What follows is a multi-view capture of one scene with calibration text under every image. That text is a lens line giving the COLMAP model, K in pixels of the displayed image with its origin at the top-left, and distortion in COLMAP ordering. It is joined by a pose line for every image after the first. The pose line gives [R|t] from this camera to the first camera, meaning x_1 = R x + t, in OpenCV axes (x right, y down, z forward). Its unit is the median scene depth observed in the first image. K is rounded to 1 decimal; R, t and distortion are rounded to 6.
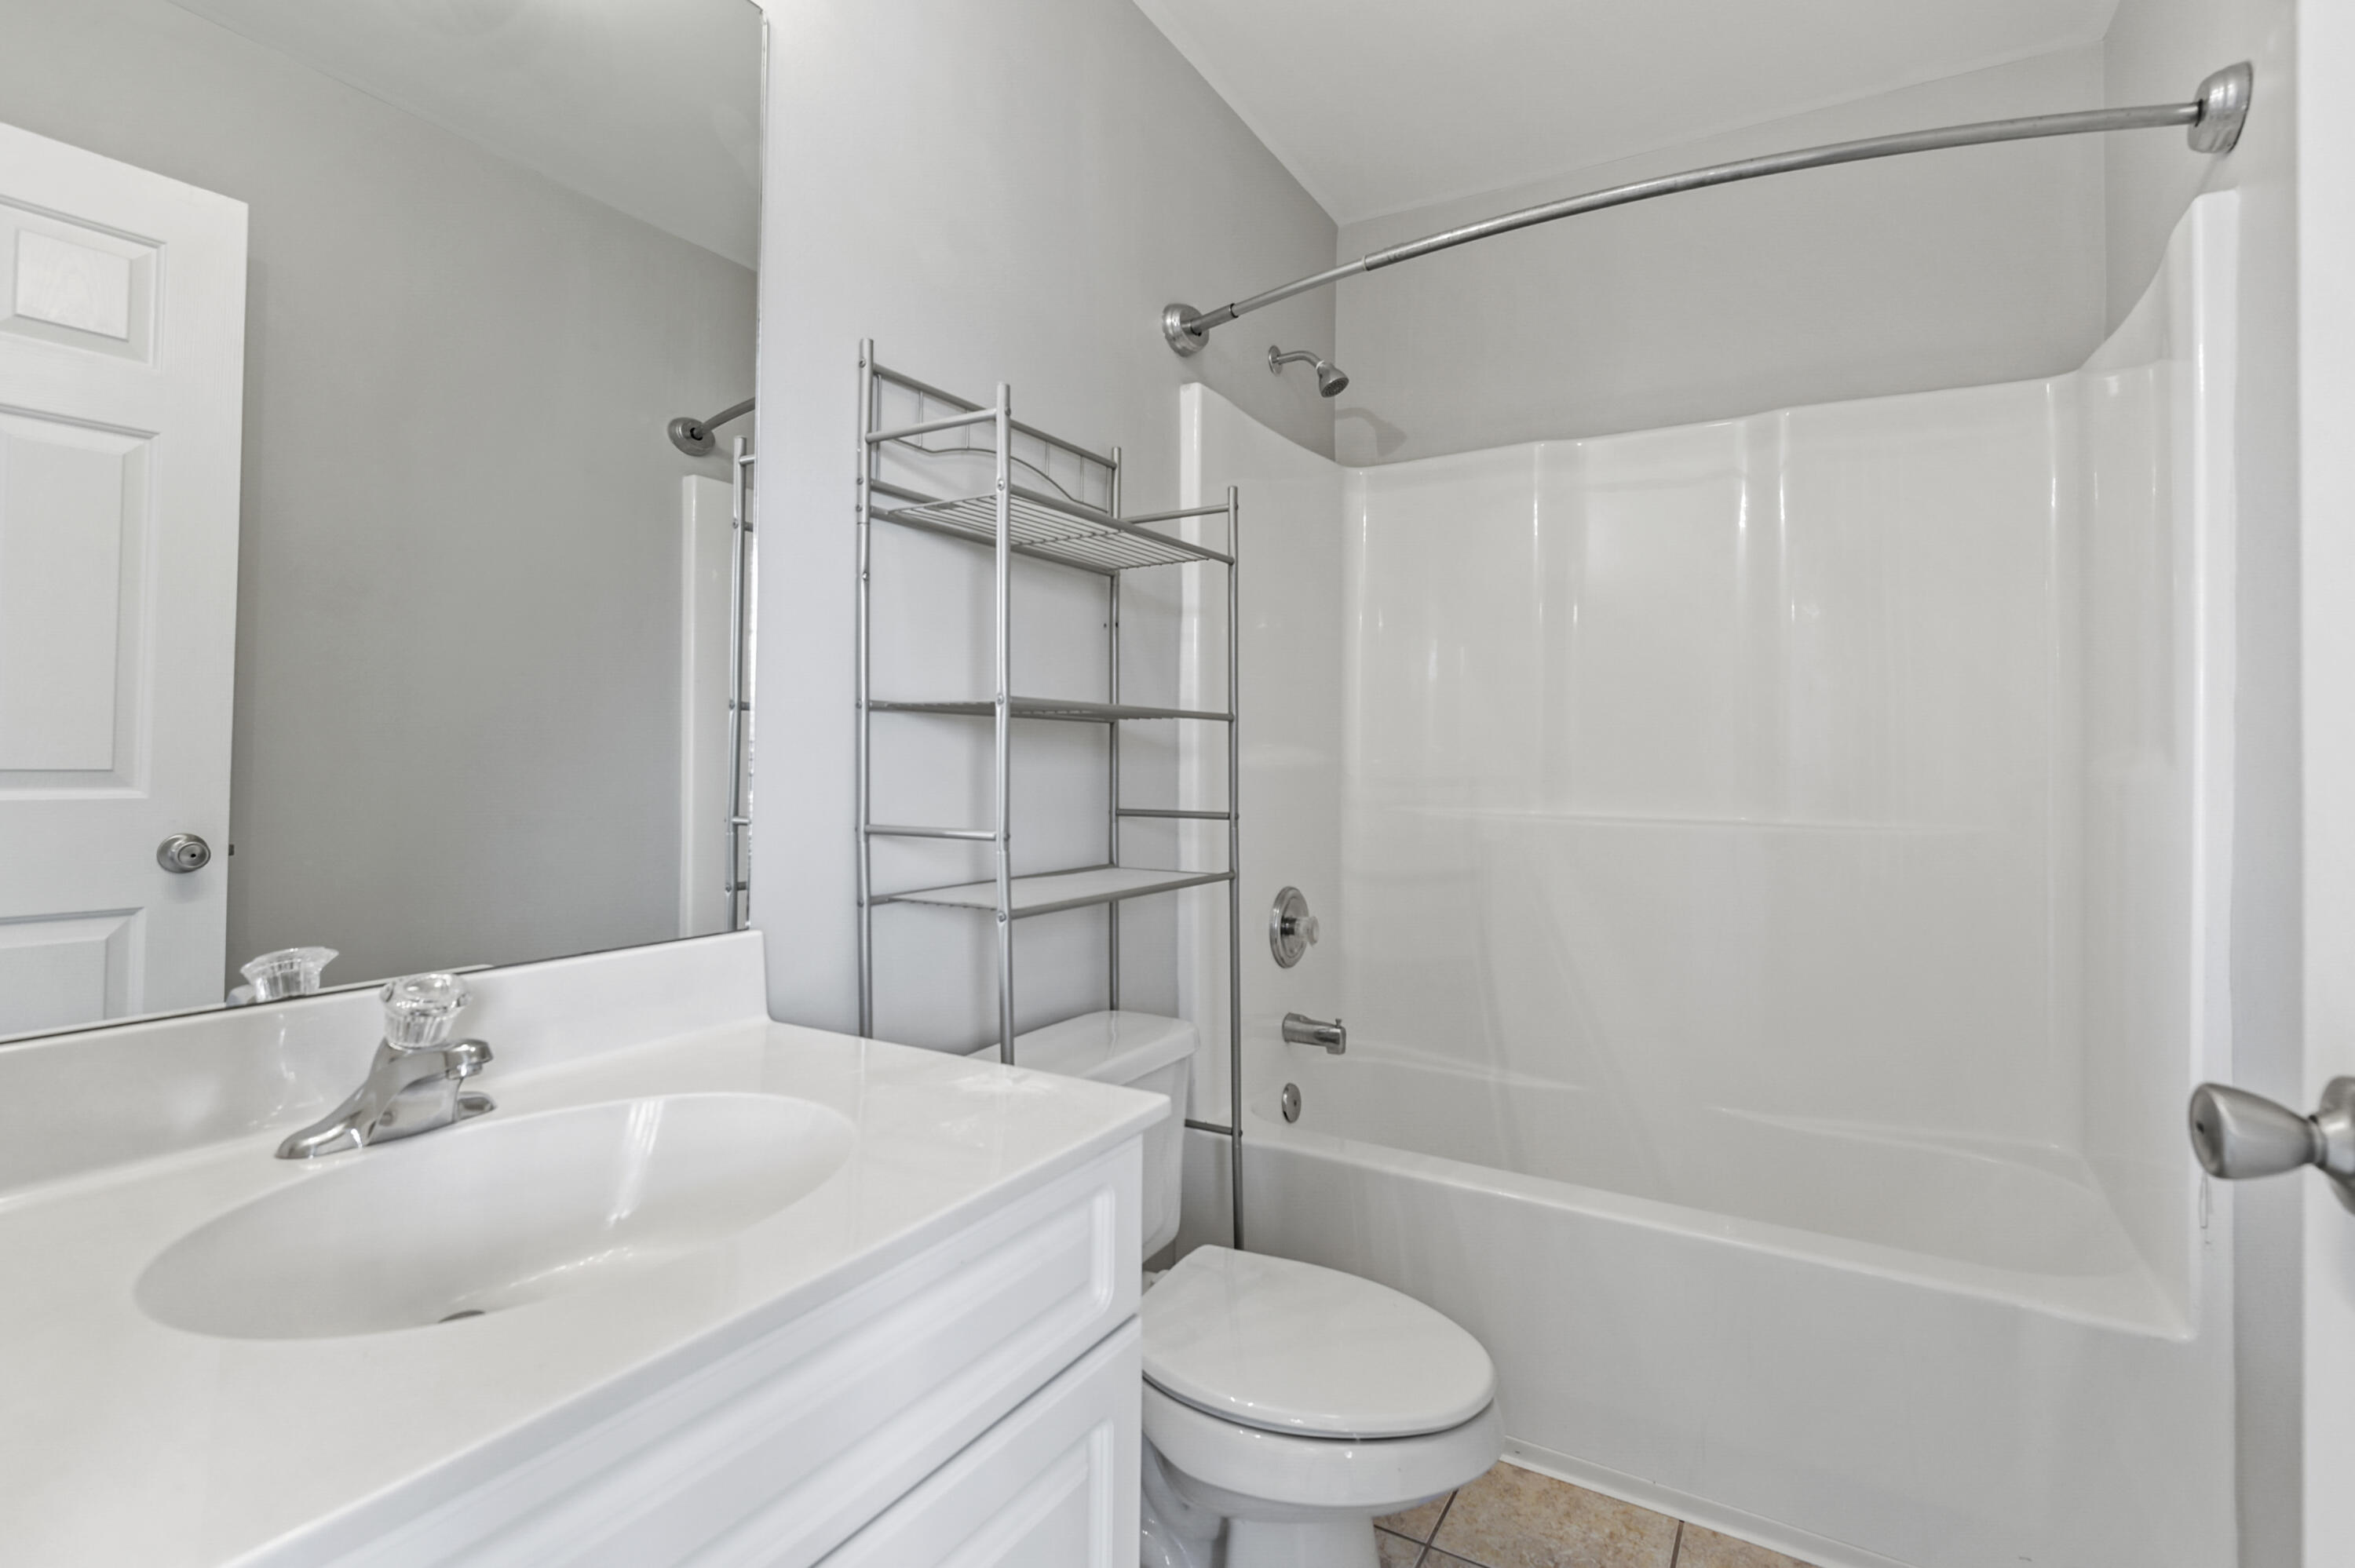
lens RADIAL K [[1099.8, 0, 1173.0], [0, 1099.8, 767.6], [0, 0, 1]] dist [0.003155, -0.003804]
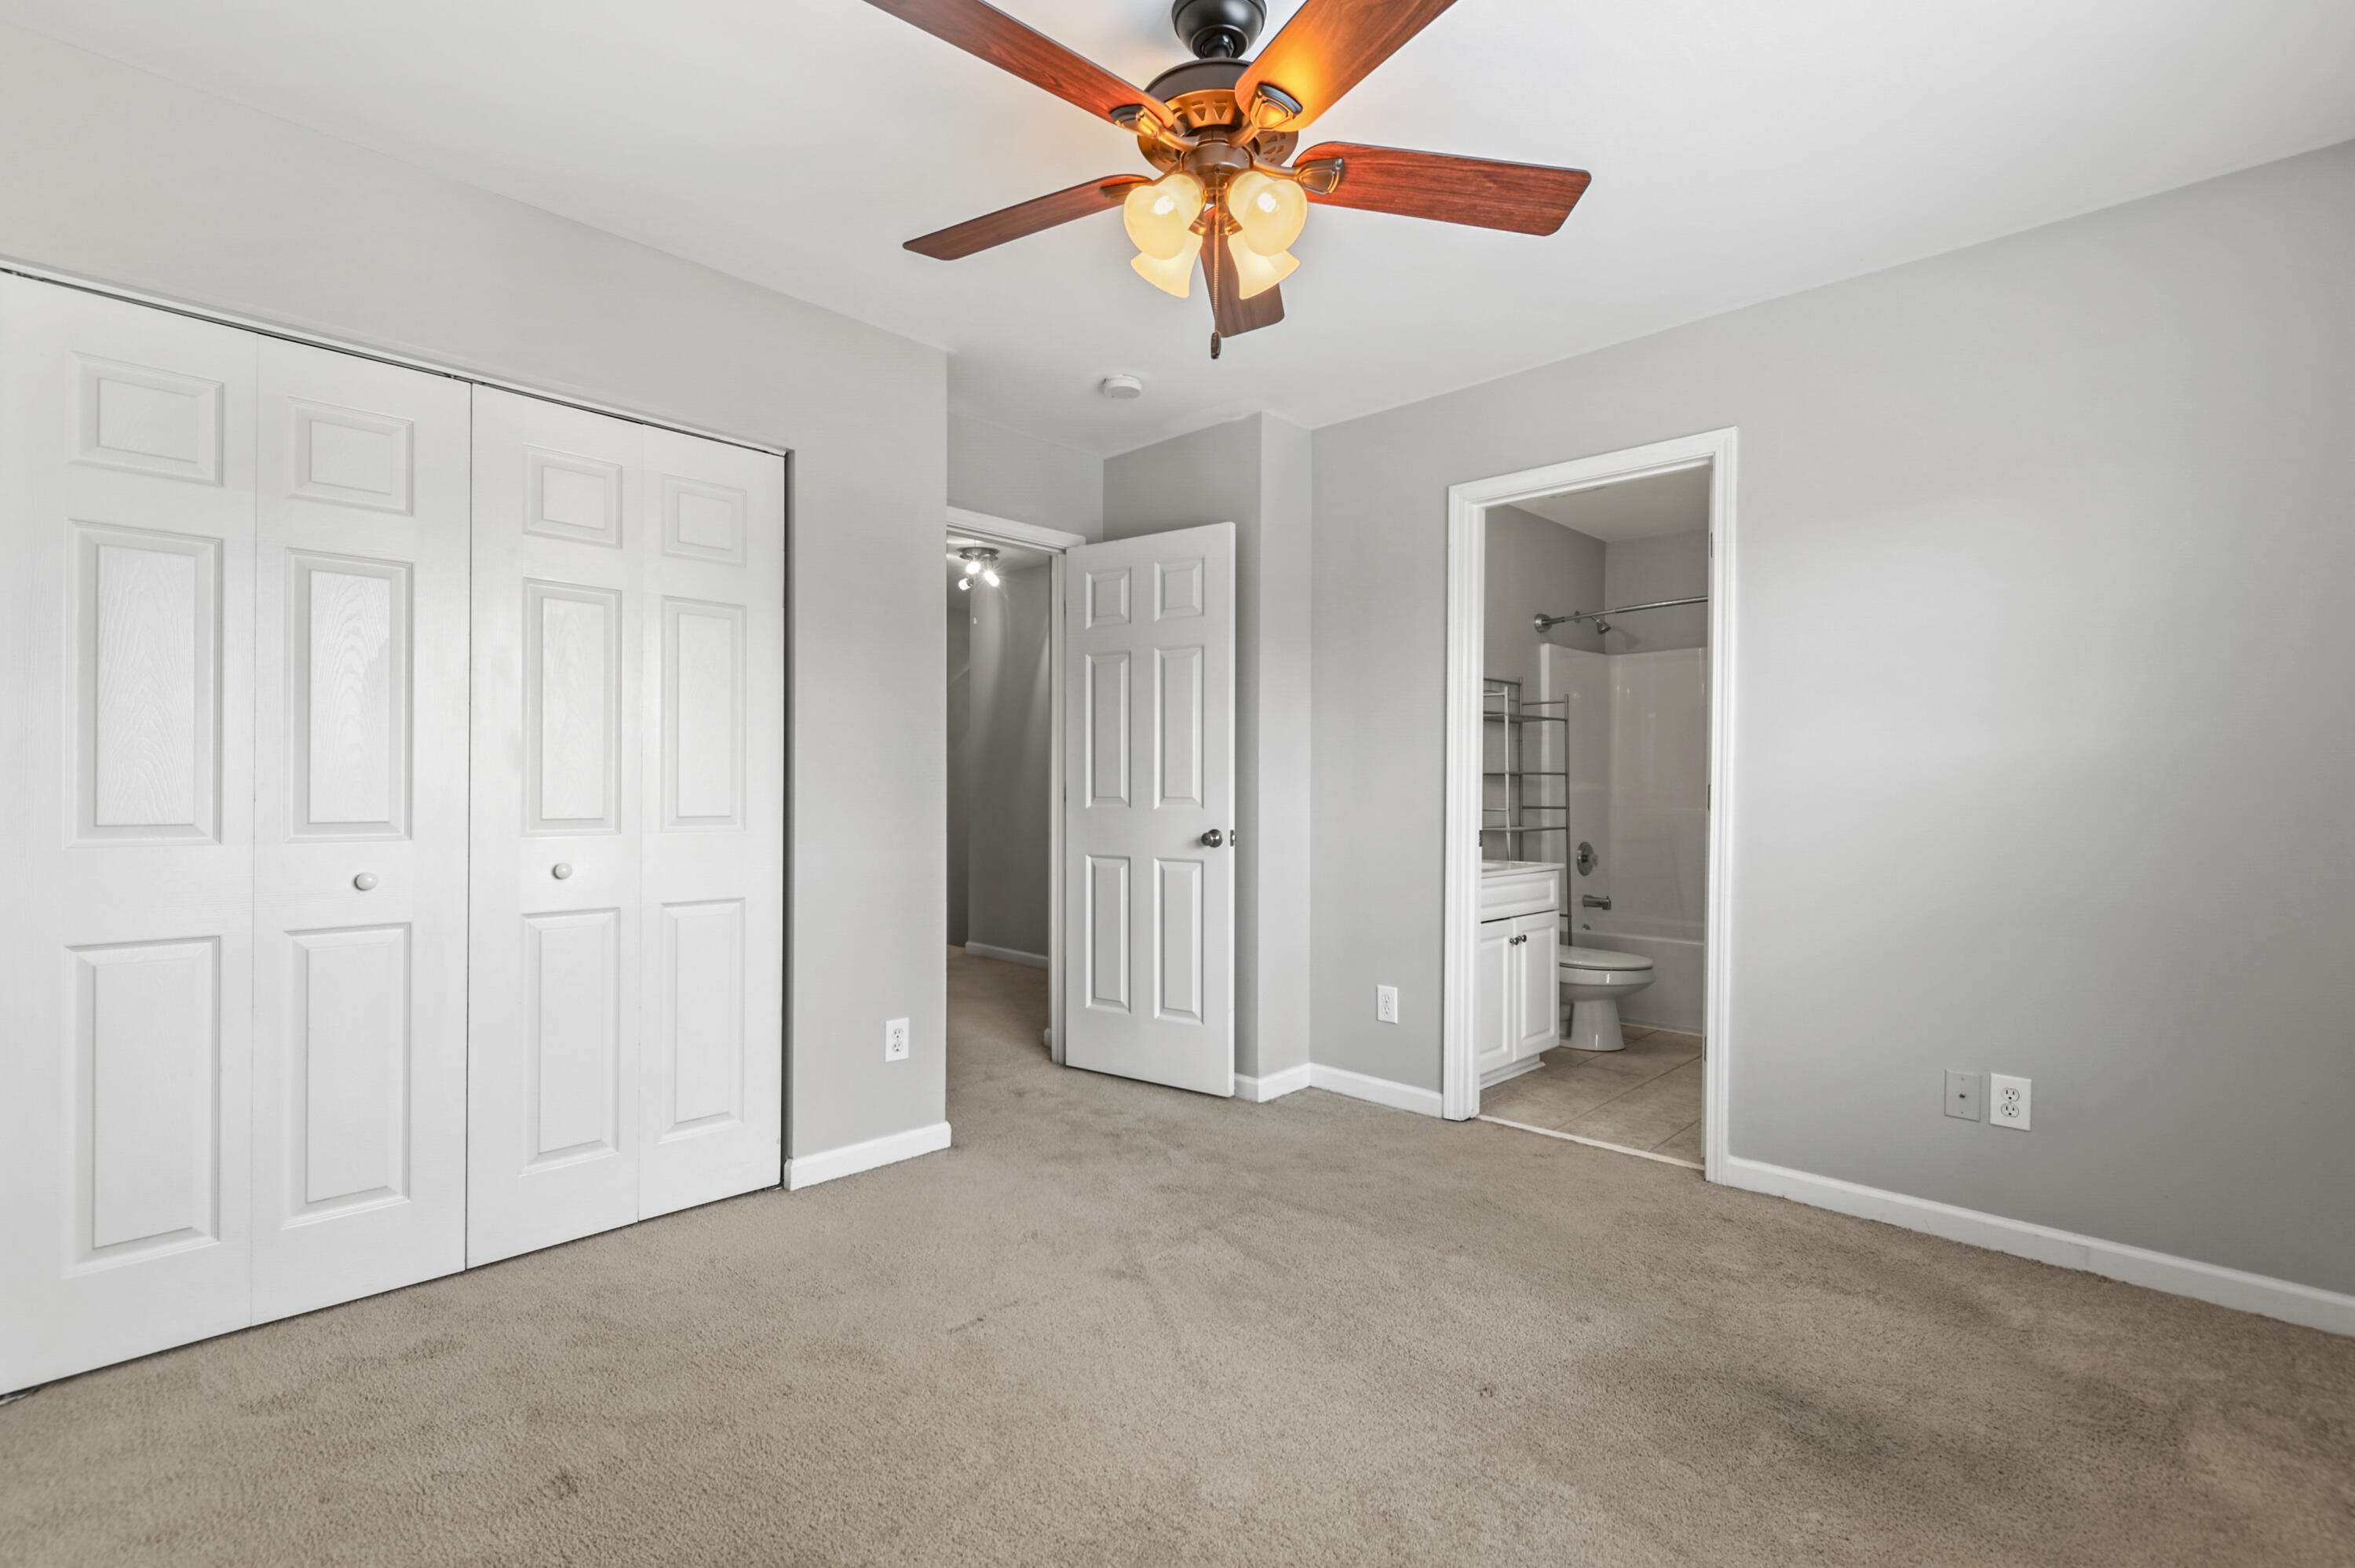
lens RADIAL K [[1099.8, 0, 1179.1], [0, 1099.8, 794.7], [0, 0, 1]] dist [0.003155, -0.003804]
pose [[0.973671, -0.004163, -0.227922, -0.210167], [0.002880, 0.999978, -0.005964, 0.017506], [0.227942, 0.005151, 0.973661, -1.545168]]
